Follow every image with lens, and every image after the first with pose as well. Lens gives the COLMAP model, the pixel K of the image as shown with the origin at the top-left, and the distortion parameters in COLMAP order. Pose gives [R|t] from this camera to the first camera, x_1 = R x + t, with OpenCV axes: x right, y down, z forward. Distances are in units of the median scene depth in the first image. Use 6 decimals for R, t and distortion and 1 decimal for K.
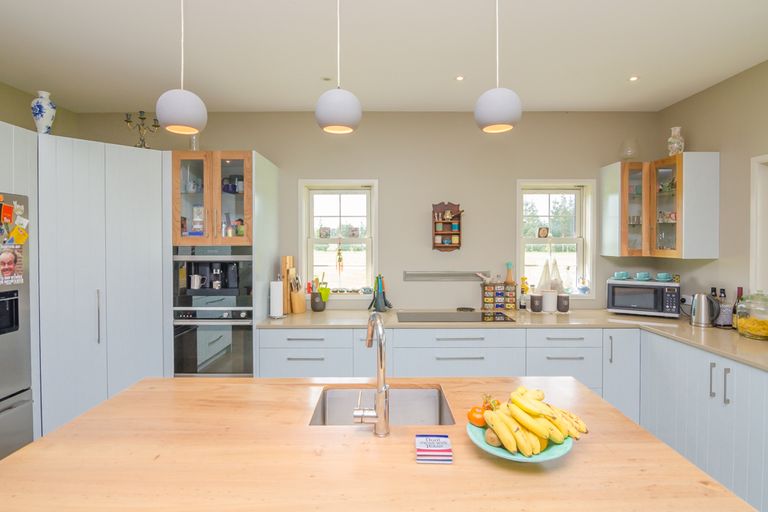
lens RADIAL K [[402.6, 0, 384.1], [0, 402.6, 249.0], [0, 0, 1]] dist [-0.004197, -0.003281]
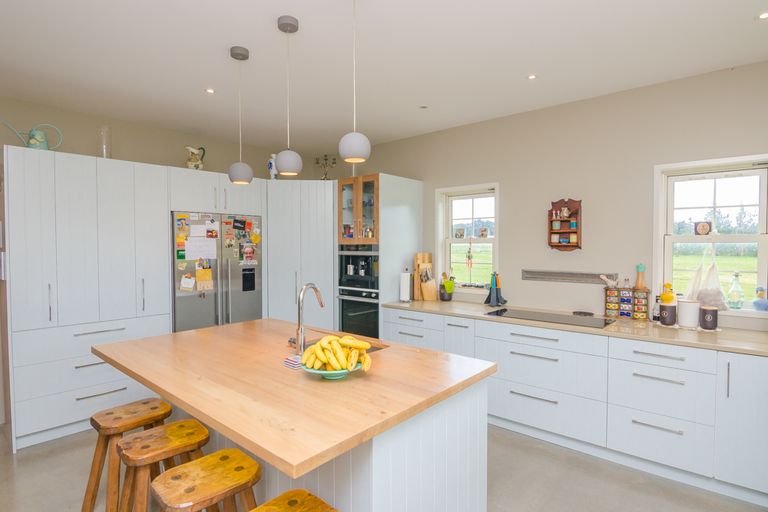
lens RADIAL K [[414.5, 0, 384.3], [0, 414.5, 258.0], [0, 0, 1]] dist [-0.005951, -0.000857]
pose [[0.749275, 0.020622, -0.661938, 0.496567], [-0.010463, 0.999759, 0.019303, 0.008823], [0.662176, -0.007537, 0.749310, -0.016182]]
